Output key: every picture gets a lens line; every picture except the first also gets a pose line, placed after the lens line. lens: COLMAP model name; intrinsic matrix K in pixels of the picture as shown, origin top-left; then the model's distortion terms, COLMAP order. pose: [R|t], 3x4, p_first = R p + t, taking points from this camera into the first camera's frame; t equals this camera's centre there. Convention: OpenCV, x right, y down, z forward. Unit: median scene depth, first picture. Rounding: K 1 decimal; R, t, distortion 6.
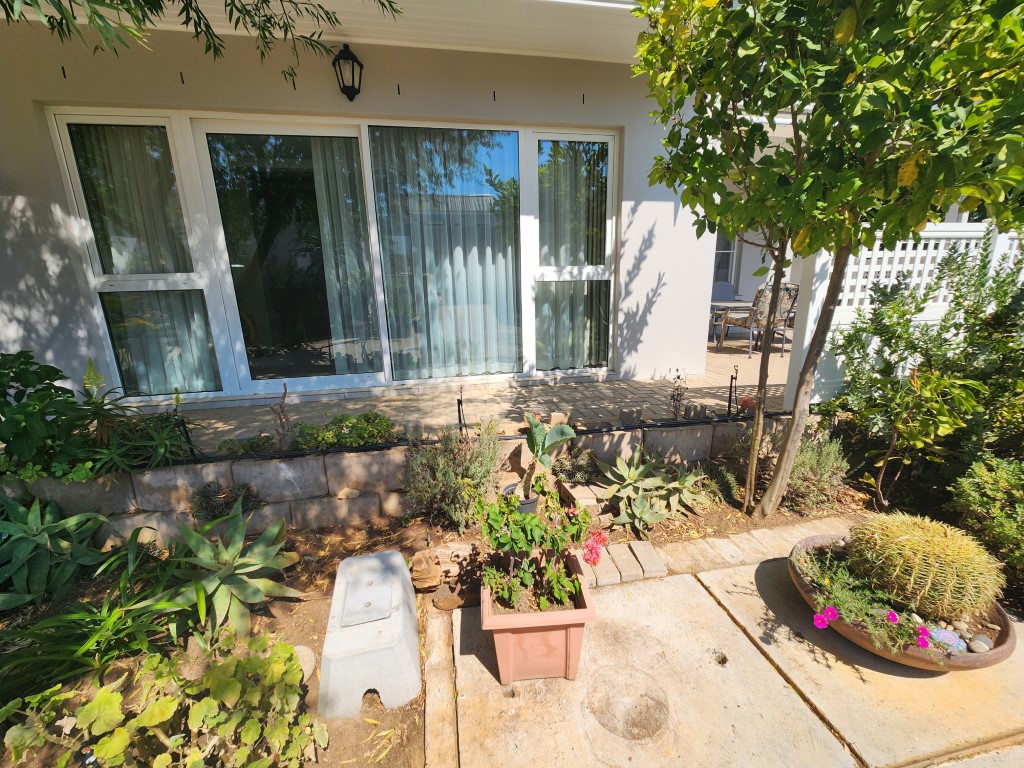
lens RADIAL K [[414.9, 0, 513.7], [0, 414.9, 390.5], [0, 0, 1]] dist [0.000137, -0.001756]
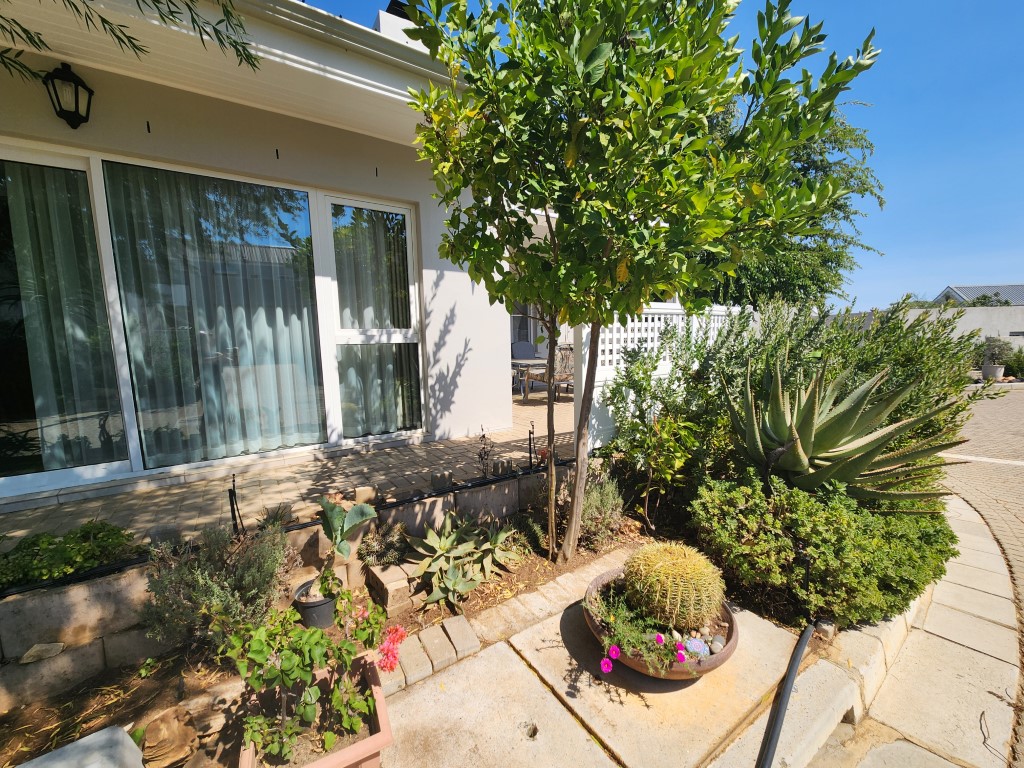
lens RADIAL K [[414.9, 0, 513.7], [0, 414.9, 390.5], [0, 0, 1]] dist [0.000137, -0.001756]
pose [[0.915989, -0.046589, 0.398490, 0.067886], [0.097849, 0.989184, -0.109272, -0.030563], [-0.389089, 0.139084, 0.910640, 0.005986]]
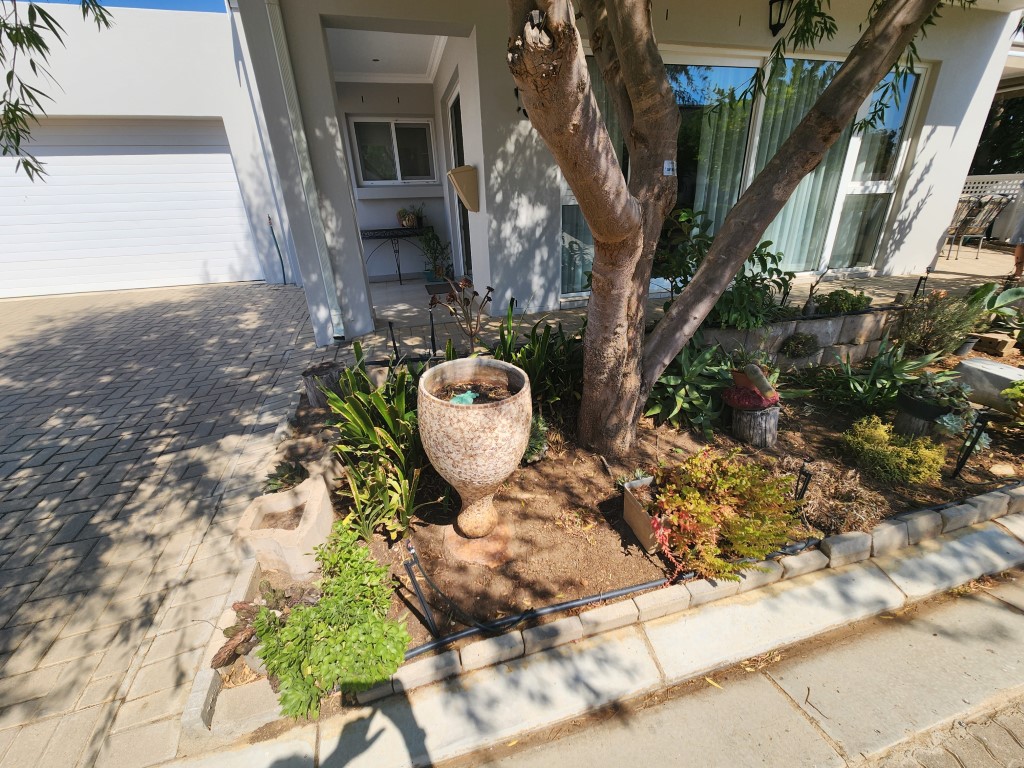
lens RADIAL K [[416.0, 0, 513.1], [0, 416.0, 390.5], [0, 0, 1]] dist [-0.000513, -0.000443]
pose [[0.992912, -0.065295, 0.099311, -1.867101], [0.049148, 0.986354, 0.157129, 0.125909], [-0.108216, -0.151134, 0.982572, -0.358173]]
